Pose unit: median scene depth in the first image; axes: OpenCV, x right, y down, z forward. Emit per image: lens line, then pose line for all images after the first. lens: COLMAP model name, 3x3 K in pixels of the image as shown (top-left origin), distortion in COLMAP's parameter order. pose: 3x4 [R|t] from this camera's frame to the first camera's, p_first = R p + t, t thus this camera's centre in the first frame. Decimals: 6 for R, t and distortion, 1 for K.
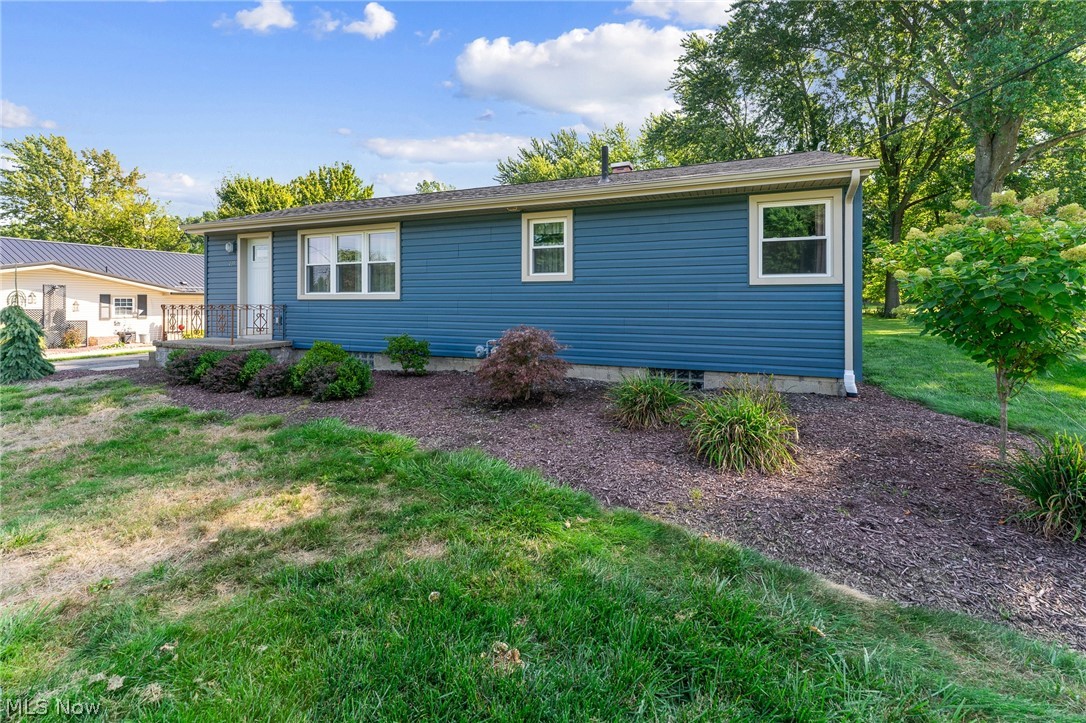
lens RADIAL K [[456.0, 0, 542.1], [0, 456.0, 306.2], [0, 0, 1]] dist [-0.000130, -0.000308]
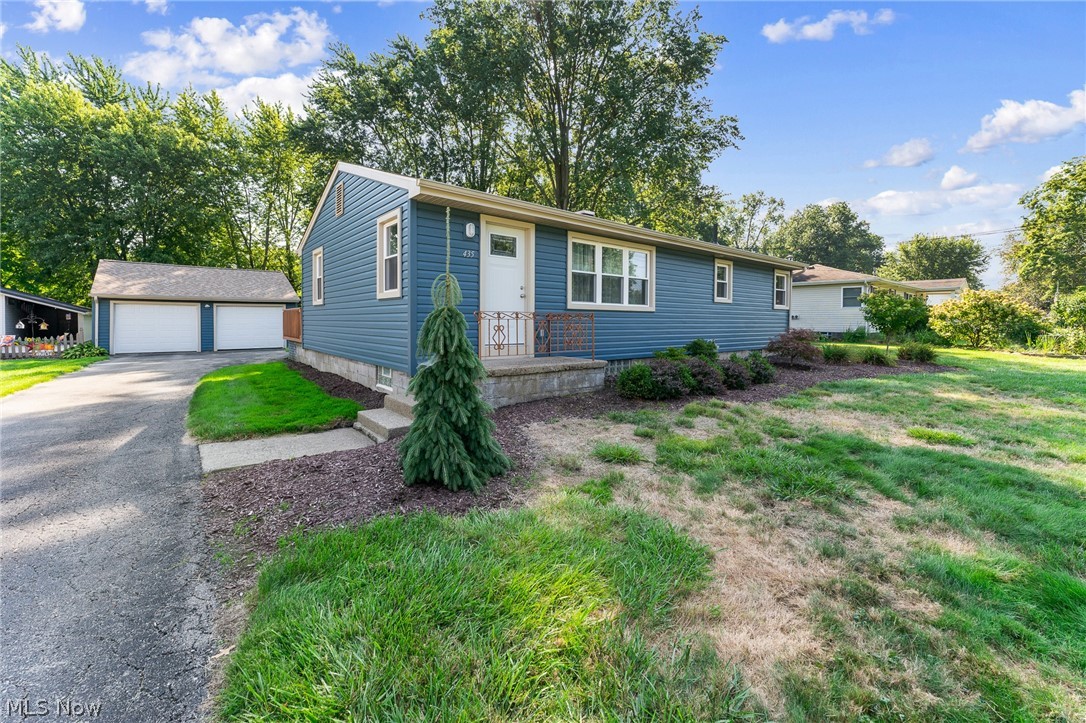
lens RADIAL K [[444.0, 0, 548.3], [0, 444.0, 334.9], [0, 0, 1]] dist [-0.000290, -0.000226]
pose [[0.476976, -0.025152, 0.878556, -1.293206], [0.001040, 0.999606, 0.028053, 0.011743], [-0.878916, -0.012467, 0.476814, 0.606088]]
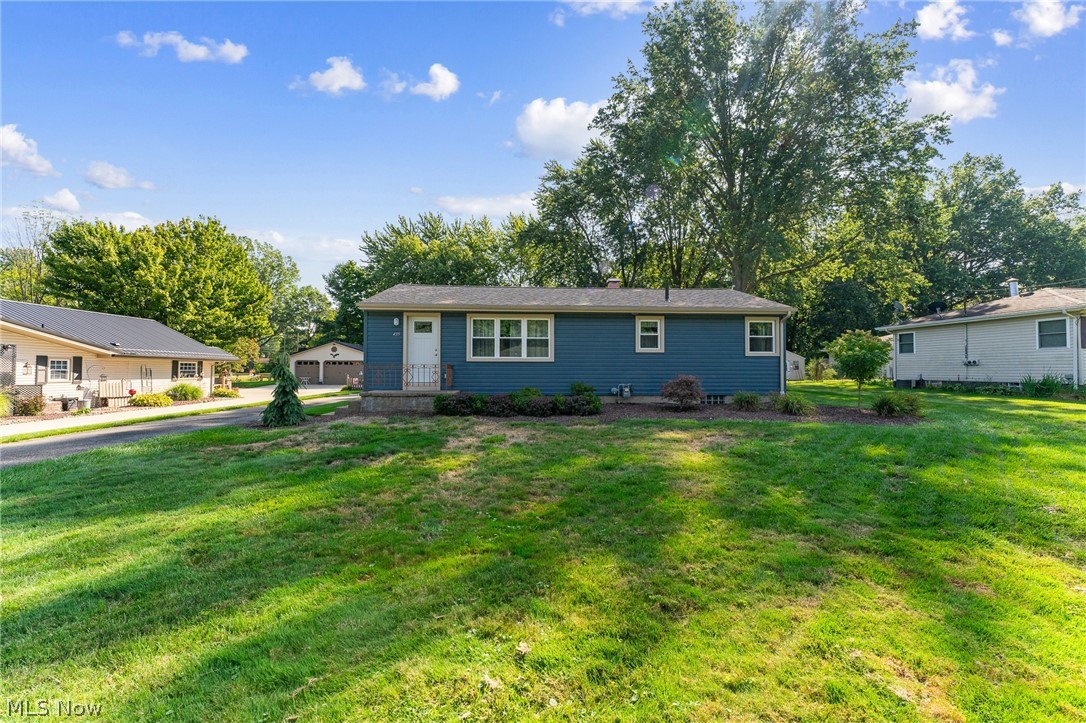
lens RADIAL K [[432.2, 0, 543.0], [0, 432.2, 361.5], [0, 0, 1]] dist [0.001313, 0.000071]
pose [[0.905291, 0.009098, 0.424694, -0.878612], [0.003249, 0.999593, -0.028338, 0.024536], [-0.424779, 0.027034, 0.904893, -0.326940]]
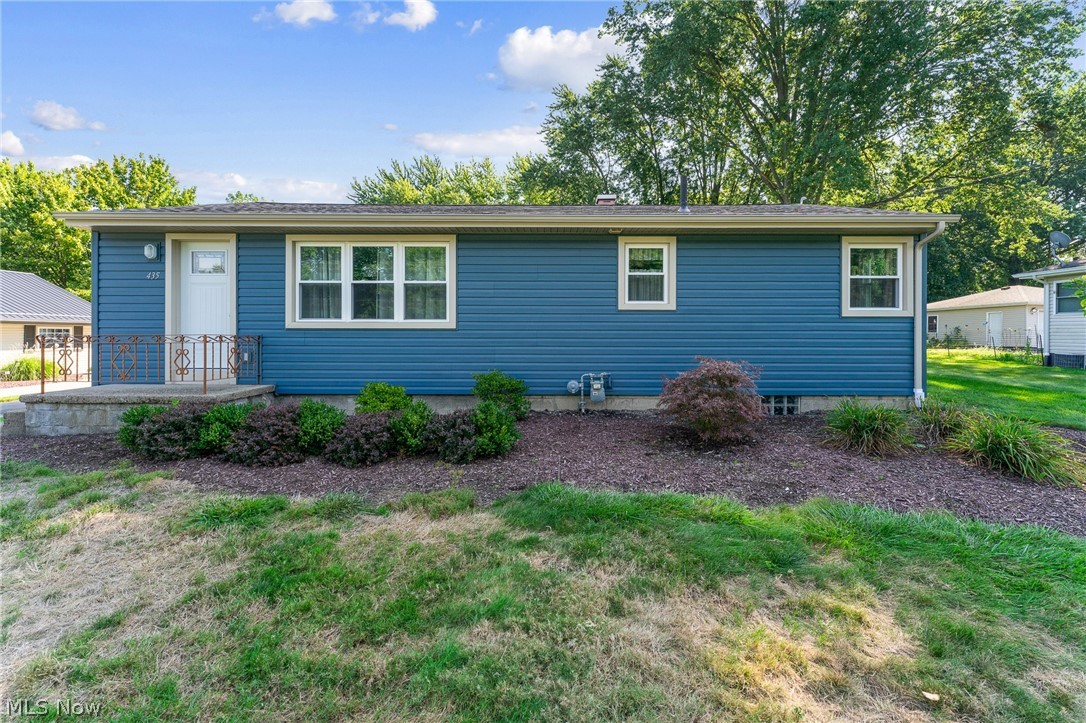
lens RADIAL K [[444.0, 0, 548.3], [0, 444.0, 334.9], [0, 0, 1]] dist [-0.000290, -0.000226]
pose [[0.927401, -0.001623, 0.374065, -0.402279], [0.003618, 0.999983, -0.004632, 0.000785], [-0.374051, 0.005649, 0.927391, 0.169285]]
